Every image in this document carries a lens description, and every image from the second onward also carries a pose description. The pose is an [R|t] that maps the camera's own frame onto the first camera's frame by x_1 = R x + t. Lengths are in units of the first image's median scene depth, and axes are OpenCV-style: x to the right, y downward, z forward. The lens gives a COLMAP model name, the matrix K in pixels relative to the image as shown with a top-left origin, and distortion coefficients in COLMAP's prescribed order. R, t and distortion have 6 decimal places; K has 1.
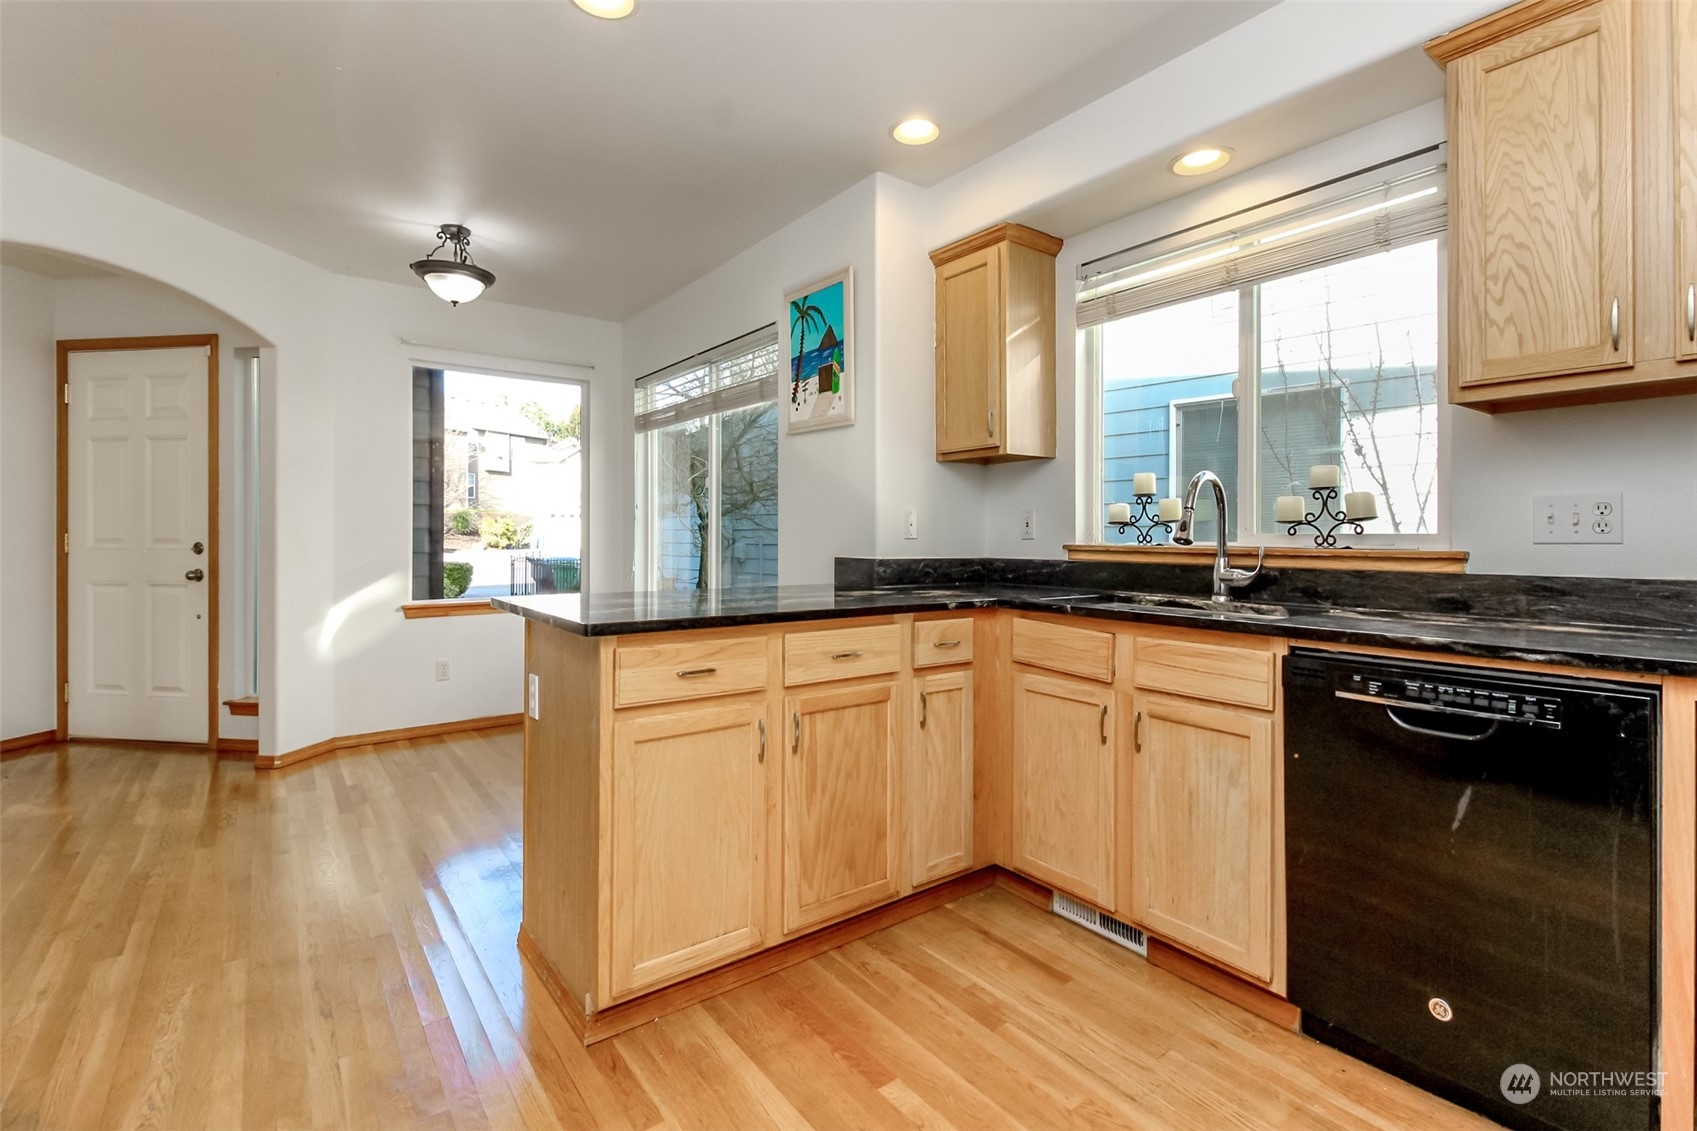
lens RADIAL K [[773.3, 0, 848.0], [0, 773.3, 537.5], [0, 0, 1]] dist [0.021377, -0.013929]
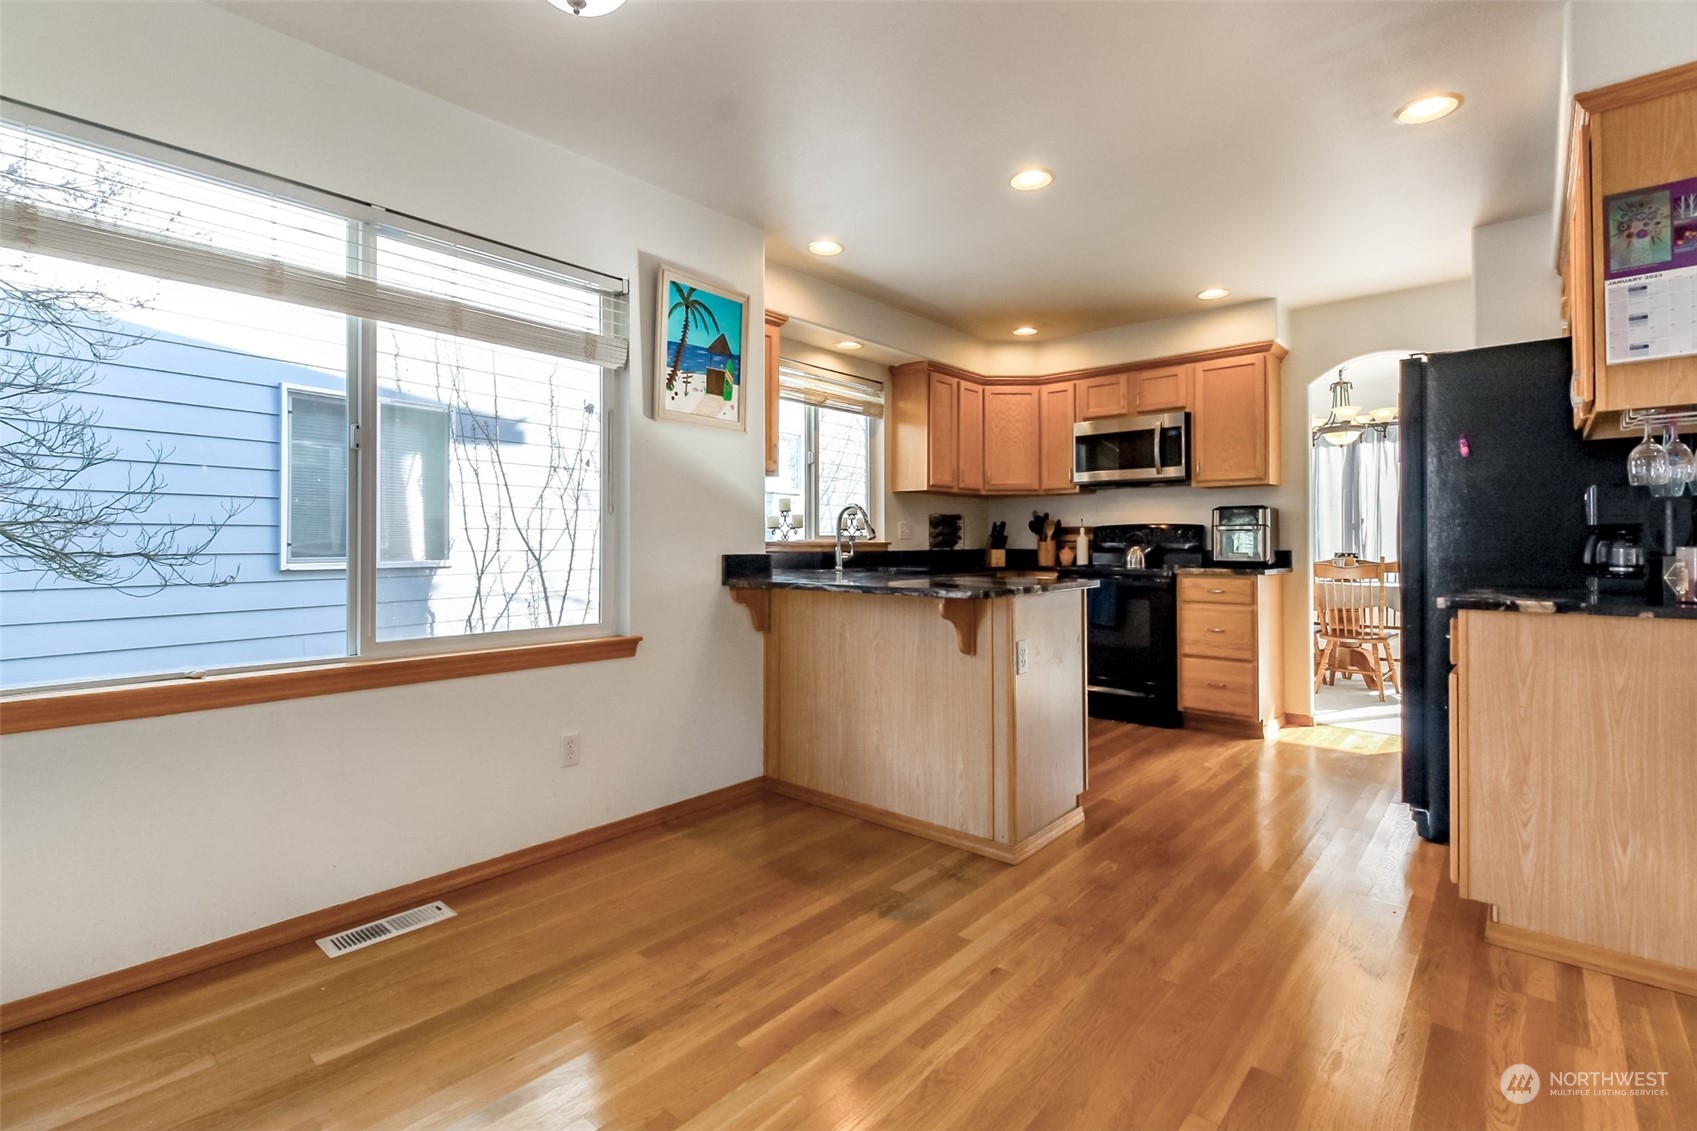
lens RADIAL K [[773.3, 0, 848.0], [0, 773.3, 537.5], [0, 0, 1]] dist [0.021377, -0.013929]
pose [[-0.205799, 0.003764, 0.978587, -1.527276], [0.001670, 0.999992, -0.003495, 0.009698], [-0.978593, 0.000915, -0.205804, 1.470361]]
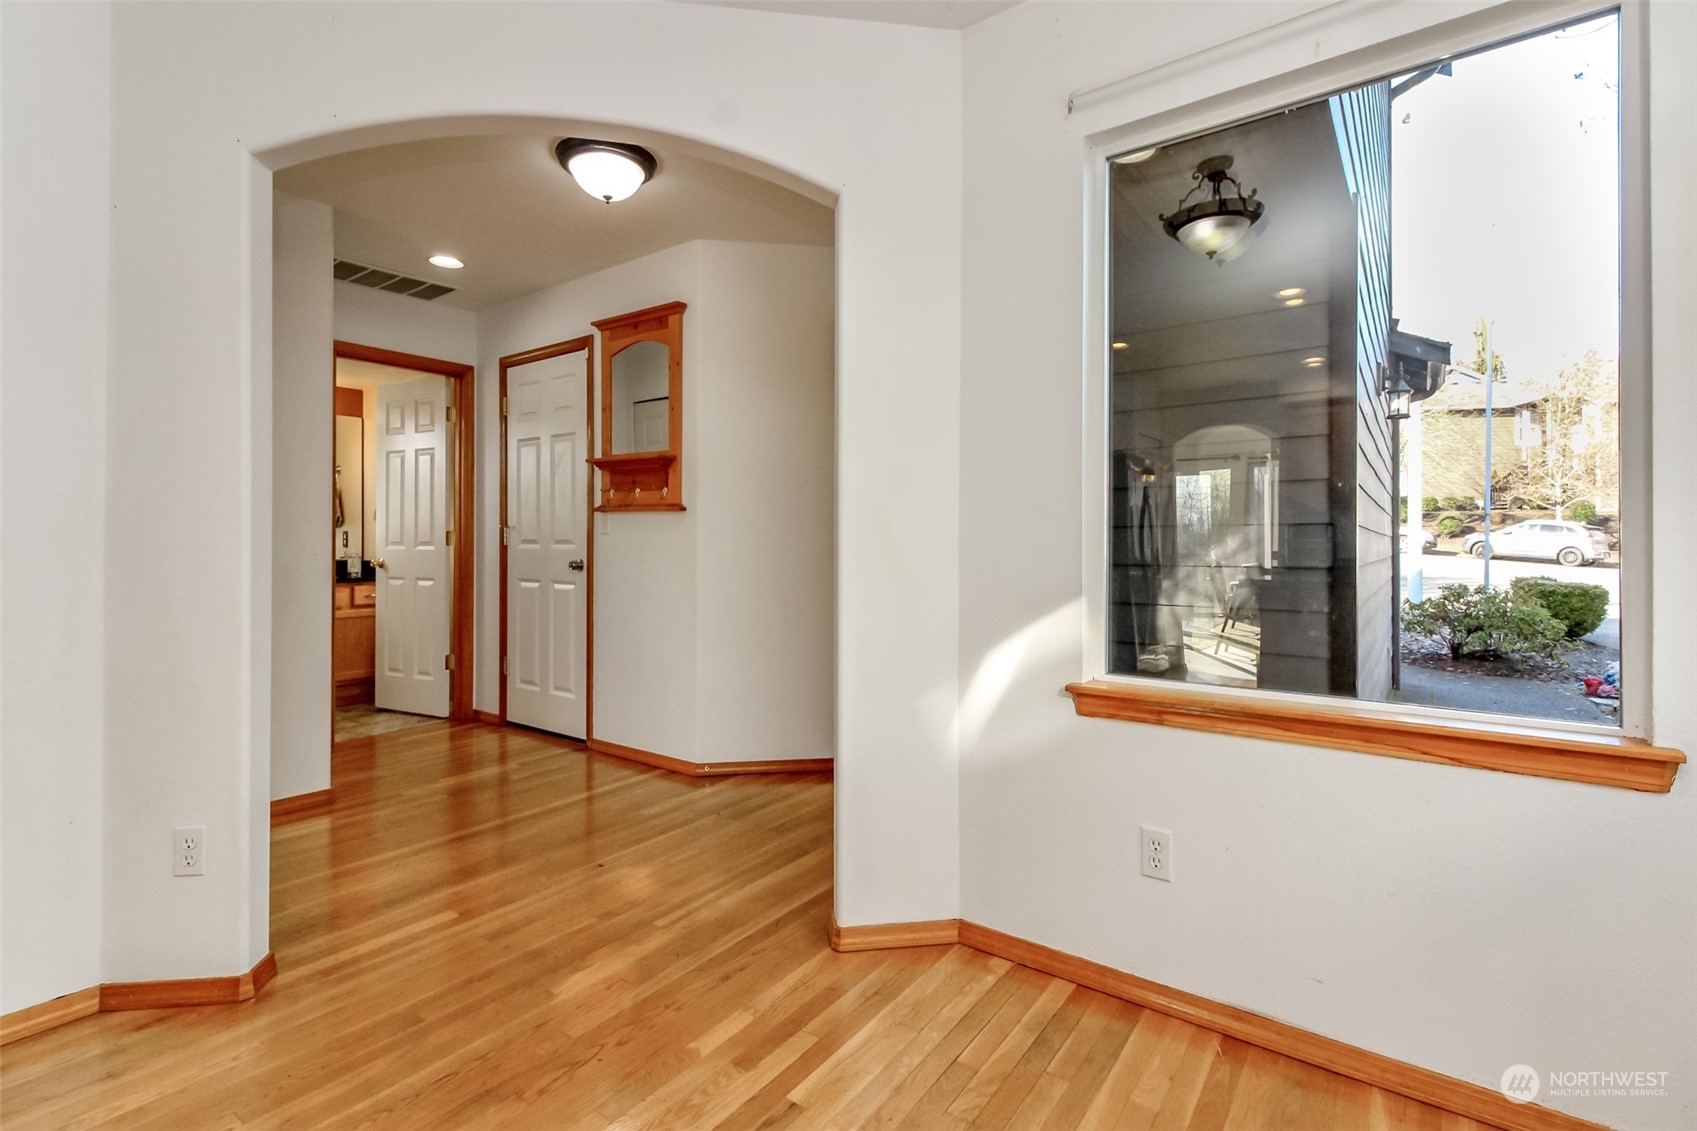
lens RADIAL K [[773.3, 0, 848.0], [0, 773.3, 537.5], [0, 0, 1]] dist [0.021377, -0.013929]
pose [[0.285704, -0.007830, -0.958286, -0.333862], [-0.001879, 0.999960, -0.008730, 0.011342], [0.958316, 0.004295, 0.285678, 1.441346]]
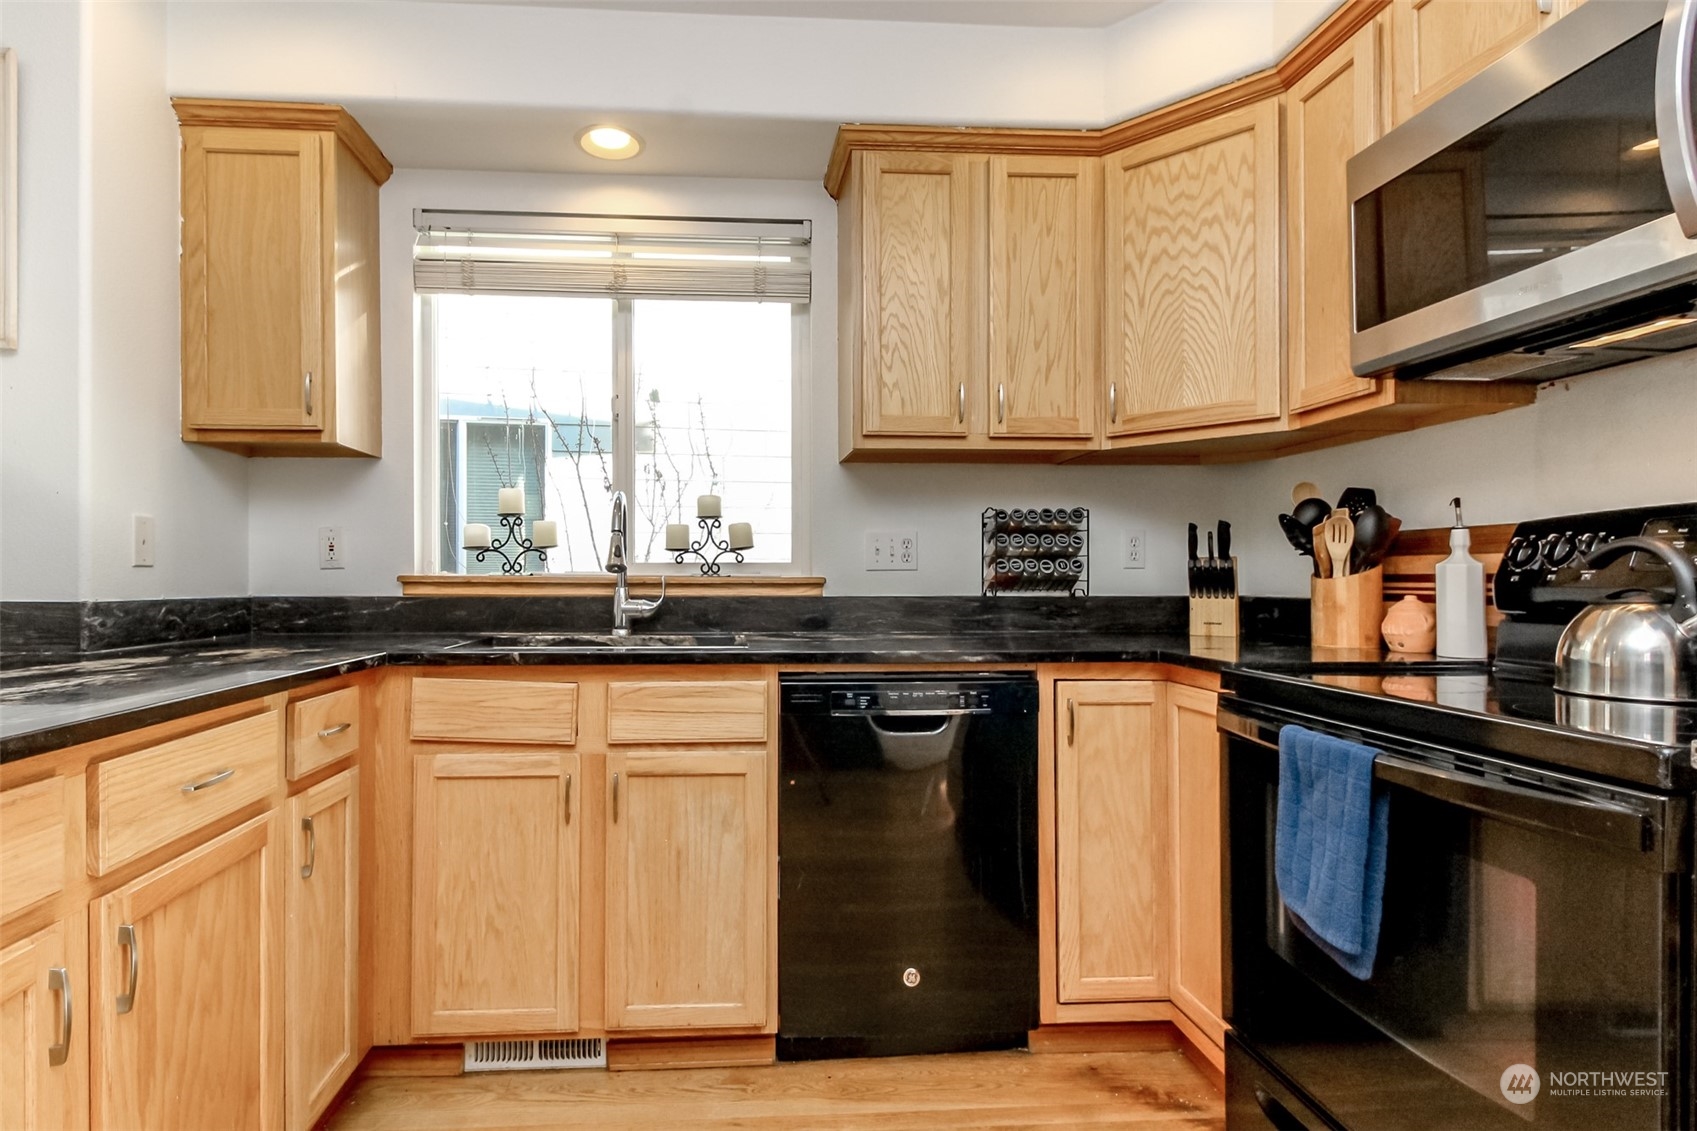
lens RADIAL K [[812.3, 0, 769.1], [0, 812.3, 571.9], [0, 0, 1]] dist [0.025463, -0.017597]
pose [[0.549952, 0.001113, 0.835195, -0.237549], [0.001891, 0.999995, -0.002577, 0.011108], [-0.835194, 0.002996, 0.549947, 0.349391]]
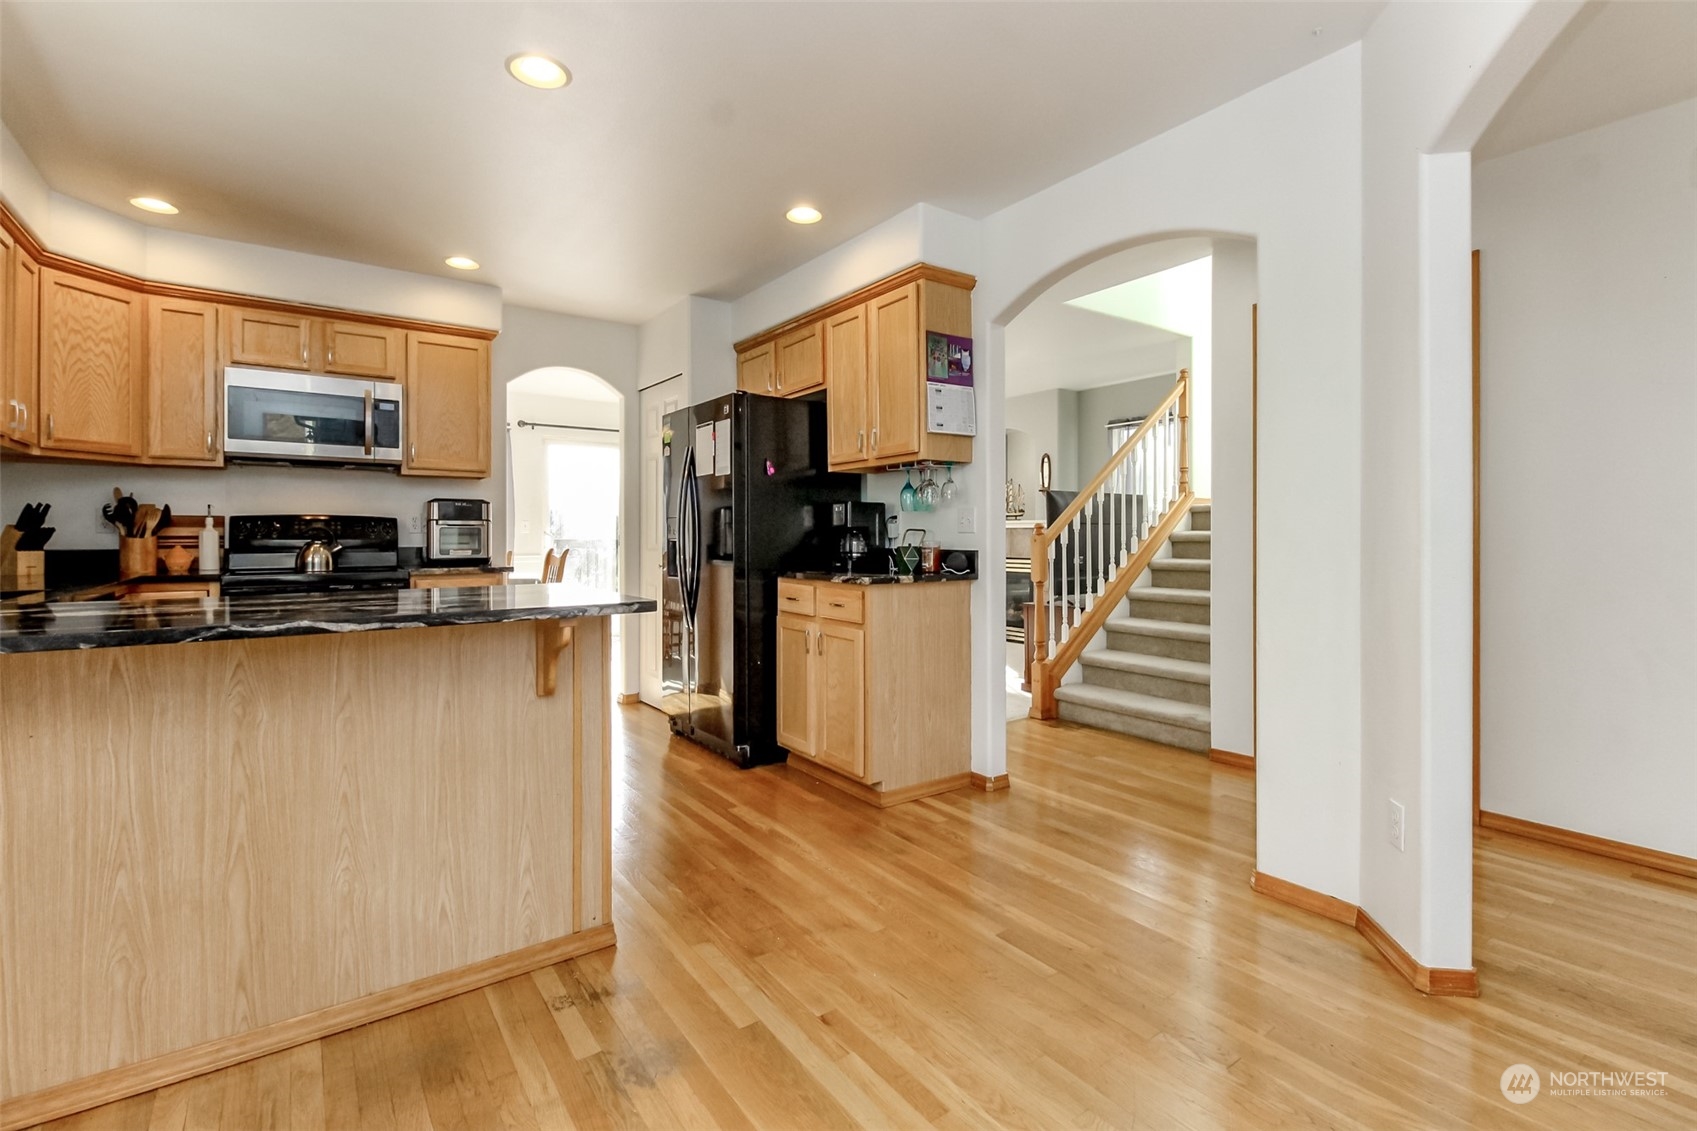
lens RADIAL K [[773.3, 0, 848.0], [0, 773.3, 537.5], [0, 0, 1]] dist [0.021377, -0.013929]
pose [[-0.999721, -0.001747, 0.023571, -0.719430], [-0.001677, 0.999994, 0.003003, 0.007951], [-0.023576, 0.002963, -0.999718, 1.919681]]
